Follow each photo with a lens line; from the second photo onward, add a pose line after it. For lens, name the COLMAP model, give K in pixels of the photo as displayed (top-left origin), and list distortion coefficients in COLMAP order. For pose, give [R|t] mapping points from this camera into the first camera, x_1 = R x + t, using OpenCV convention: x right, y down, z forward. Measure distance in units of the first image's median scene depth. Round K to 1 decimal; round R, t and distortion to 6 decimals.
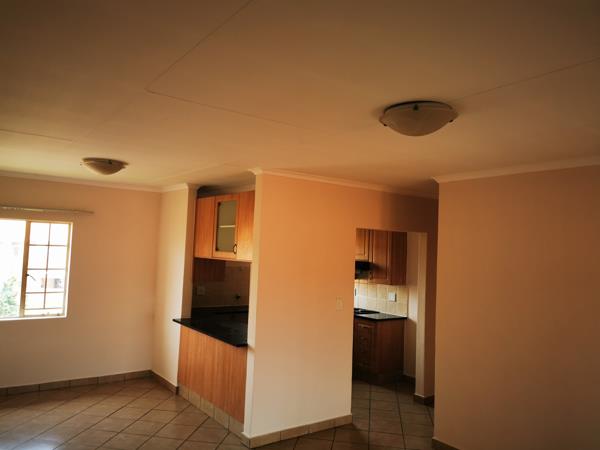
lens RADIAL K [[474.8, 0, 302.1], [0, 474.8, 221.5], [0, 0, 1]] dist [0.029581, -0.043532]
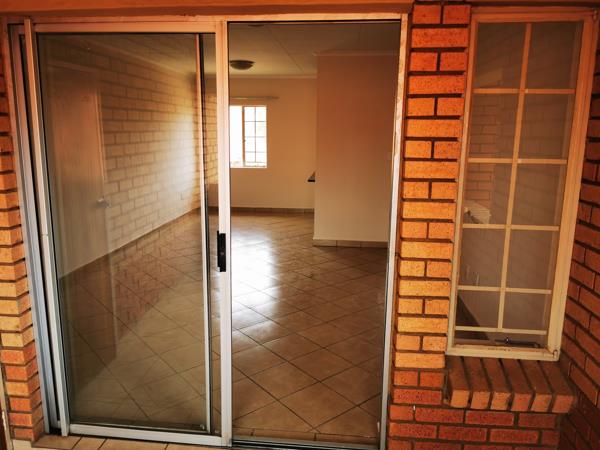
lens RADIAL K [[474.8, 0, 296.2], [0, 474.8, 223.9], [0, 0, 1]] dist [0.029581, -0.043532]
pose [[0.742164, 0.095873, -0.663326, 0.634265], [0.054035, 0.977935, 0.201802, 0.070411], [0.668037, -0.185613, 0.720607, -0.096214]]
